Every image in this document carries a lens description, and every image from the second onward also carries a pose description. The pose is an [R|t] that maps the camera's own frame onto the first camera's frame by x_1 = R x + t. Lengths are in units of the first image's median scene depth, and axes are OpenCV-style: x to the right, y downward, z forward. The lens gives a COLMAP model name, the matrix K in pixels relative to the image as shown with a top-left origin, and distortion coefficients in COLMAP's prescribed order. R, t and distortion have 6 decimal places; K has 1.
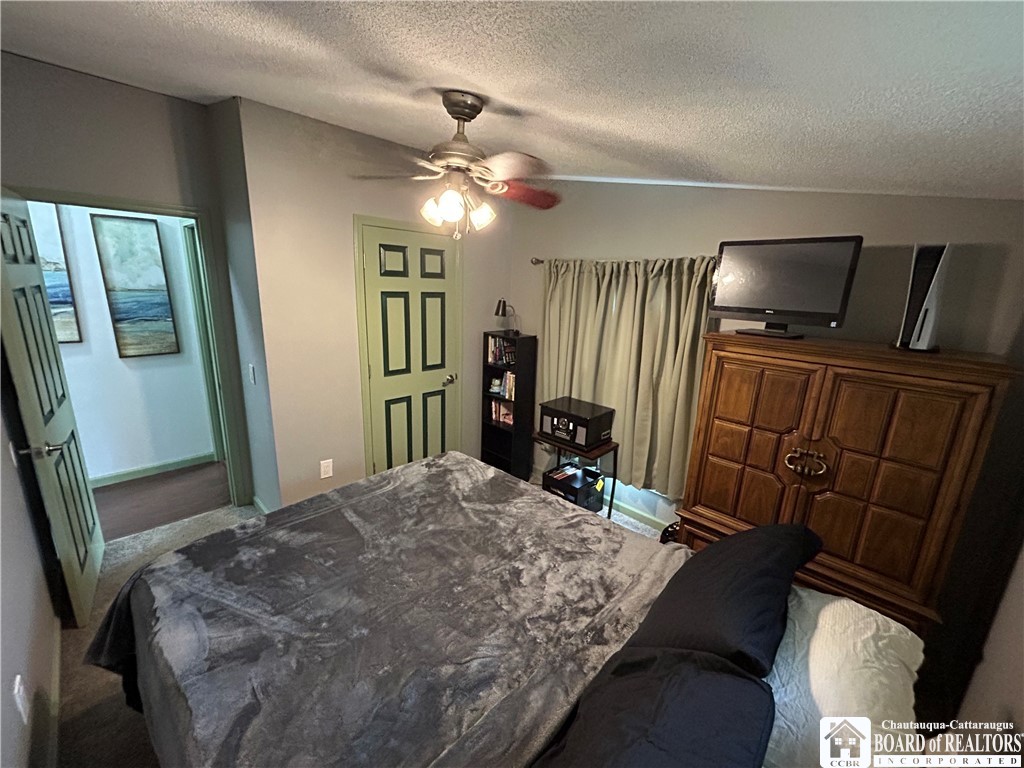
lens RADIAL K [[411.4, 0, 512.0], [0, 411.4, 384.0], [0, 0, 1]] dist [0.000169, 0.000012]
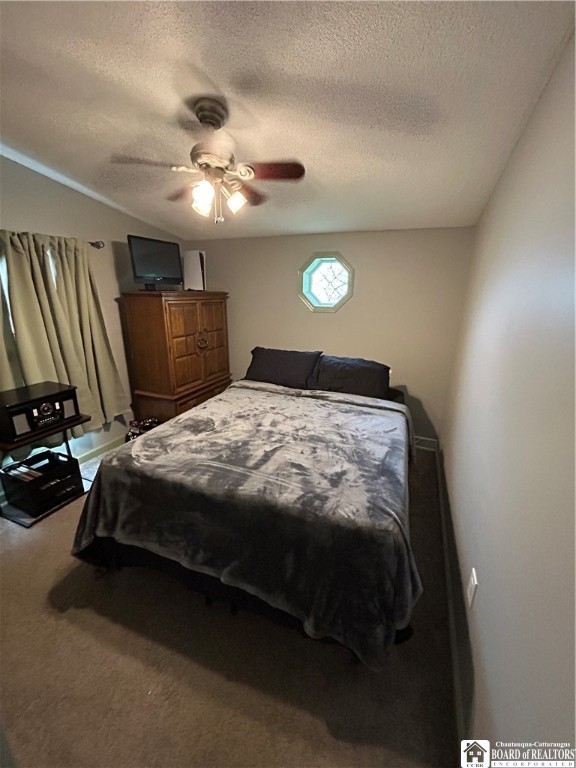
lens RADIAL K [[308.5, 0, 288.0], [0, 308.5, 384.0], [0, 0, 1]] dist [0.000169, 0.000012]
pose [[-0.362975, -0.315261, 0.876846, -0.701106], [0.192492, 0.895357, 0.401599, -0.137549], [-0.911699, 0.314557, -0.264307, 0.684515]]
